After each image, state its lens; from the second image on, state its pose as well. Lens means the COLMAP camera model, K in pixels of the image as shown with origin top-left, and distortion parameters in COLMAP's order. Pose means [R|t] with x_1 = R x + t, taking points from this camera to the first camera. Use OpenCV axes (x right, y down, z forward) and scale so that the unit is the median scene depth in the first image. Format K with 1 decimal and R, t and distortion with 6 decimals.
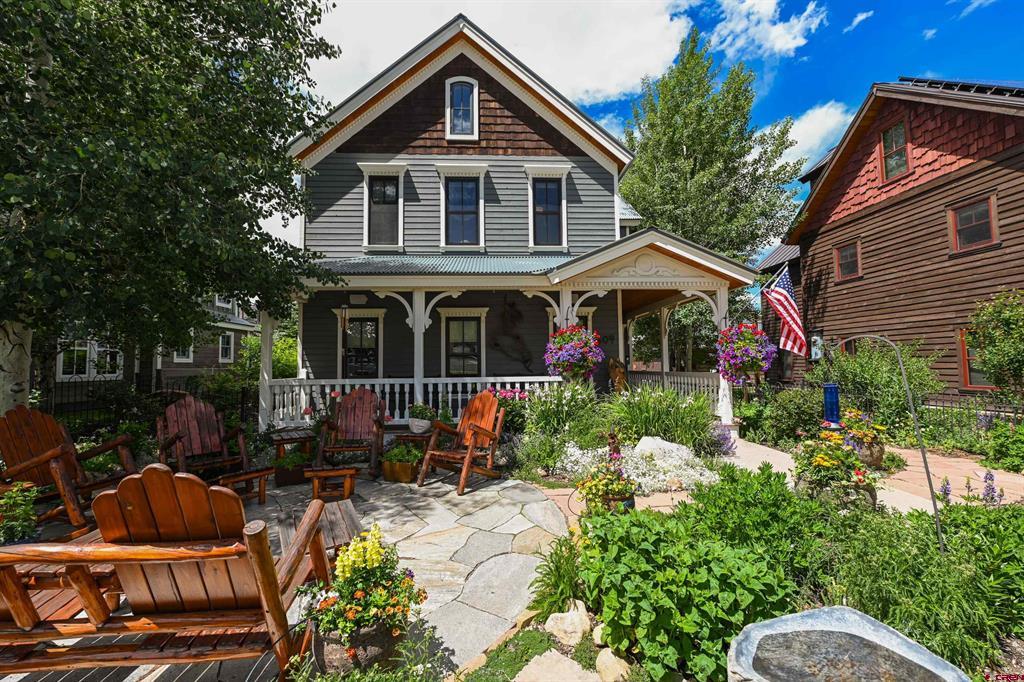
lens RADIAL K [[404.9, 0, 507.4], [0, 404.9, 341.2], [0, 0, 1]] dist [-0.005767, -0.000926]
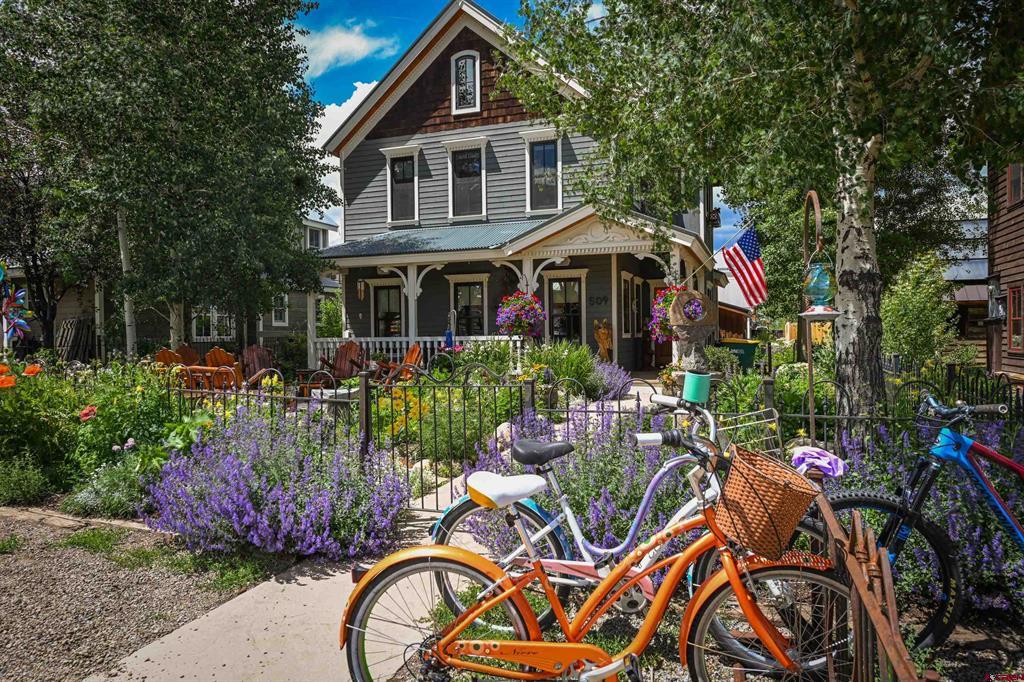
lens RADIAL K [[689.9, 0, 510.1], [0, 689.9, 337.4], [0, 0, 1]] dist [0.006690, 0.000482]
pose [[0.917889, 0.002557, -0.396829, 0.717431], [0.024287, 0.997743, 0.062606, -0.025361], [0.396093, -0.067103, 0.915755, -0.650713]]
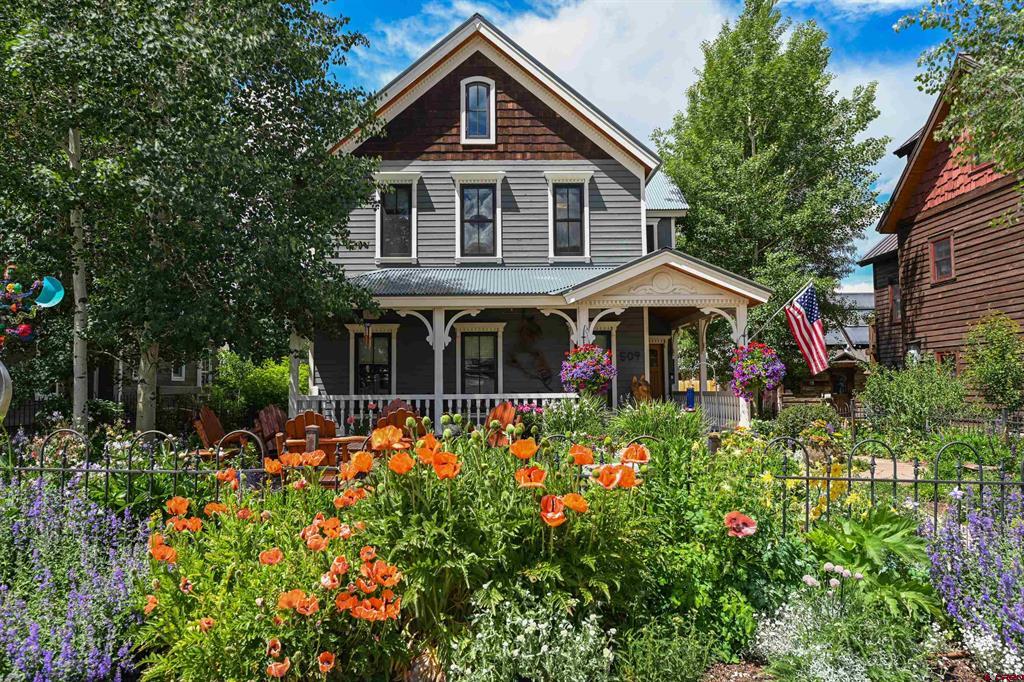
lens RADIAL K [[689.9, 0, 506.6], [0, 689.9, 338.2], [0, 0, 1]] dist [0.006690, 0.000482]
pose [[0.999249, 0.000426, -0.038752, 0.017572], [-0.001003, 0.999889, -0.014855, -0.021236], [0.038741, 0.014882, 0.999138, -0.609460]]
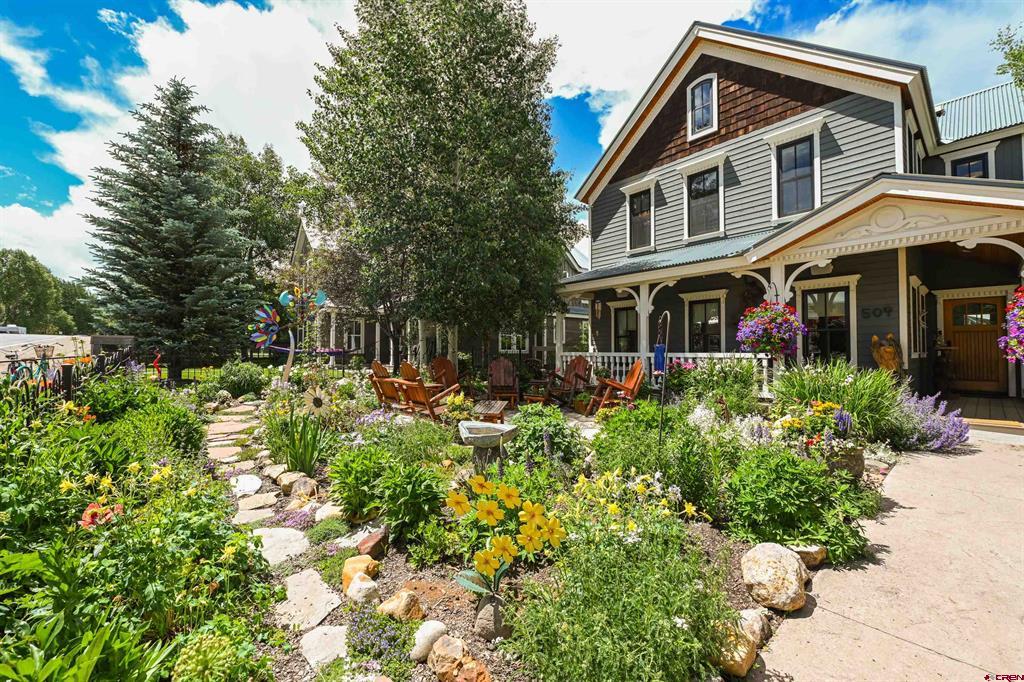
lens RADIAL K [[404.9, 0, 514.6], [0, 404.9, 341.5], [0, 0, 1]] dist [-0.005767, -0.000926]
pose [[0.607534, -0.004575, -0.794280, 0.444532], [0.034632, 0.999185, 0.020734, 0.012475], [0.793538, -0.040104, 0.607197, -0.080915]]
